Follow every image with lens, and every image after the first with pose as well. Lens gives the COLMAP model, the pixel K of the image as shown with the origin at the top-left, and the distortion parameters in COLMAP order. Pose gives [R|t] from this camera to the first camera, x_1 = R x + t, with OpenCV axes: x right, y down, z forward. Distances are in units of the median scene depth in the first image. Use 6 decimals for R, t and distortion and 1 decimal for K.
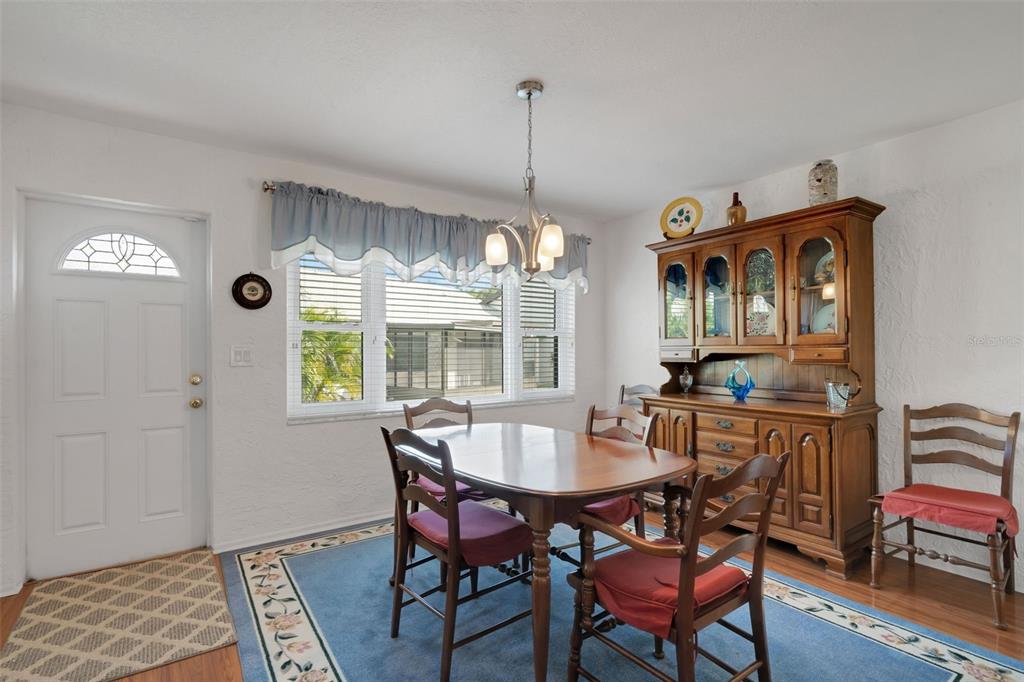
lens RADIAL K [[473.4, 0, 518.5], [0, 473.4, 348.7], [0, 0, 1]] dist [0.001117, -0.001462]
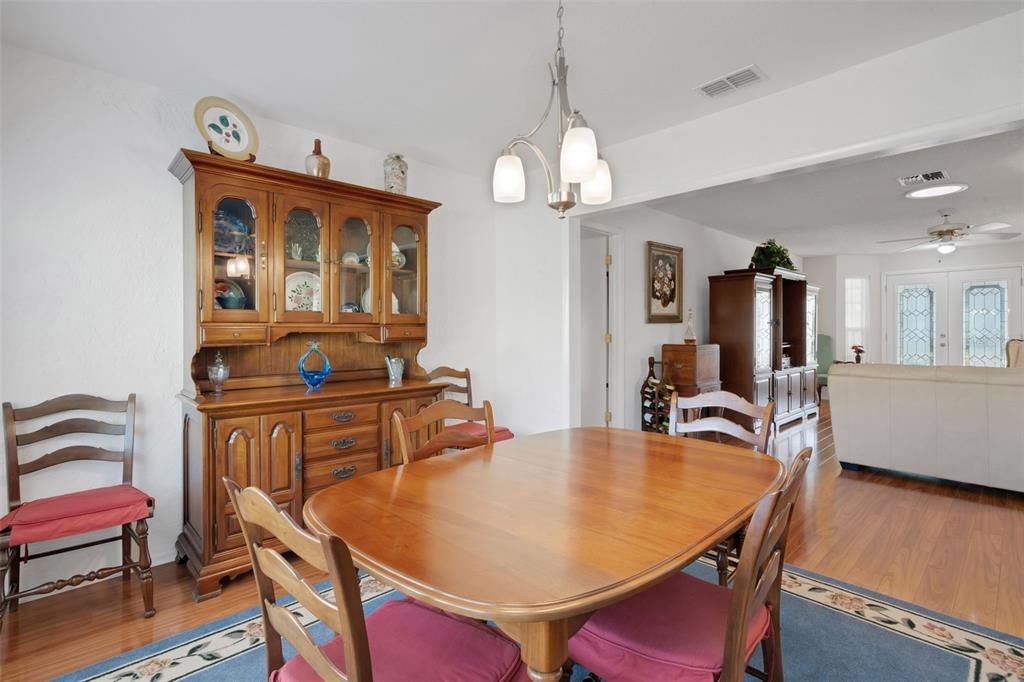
lens RADIAL K [[504.9, 0, 517.2], [0, 504.9, 330.4], [0, 0, 1]] dist [0.001944, -0.000007]
pose [[-0.168848, 0.010053, 0.985591, -0.417595], [0.004471, 0.999946, -0.009434, 0.013976], [-0.985632, 0.002813, -0.168884, 0.712128]]
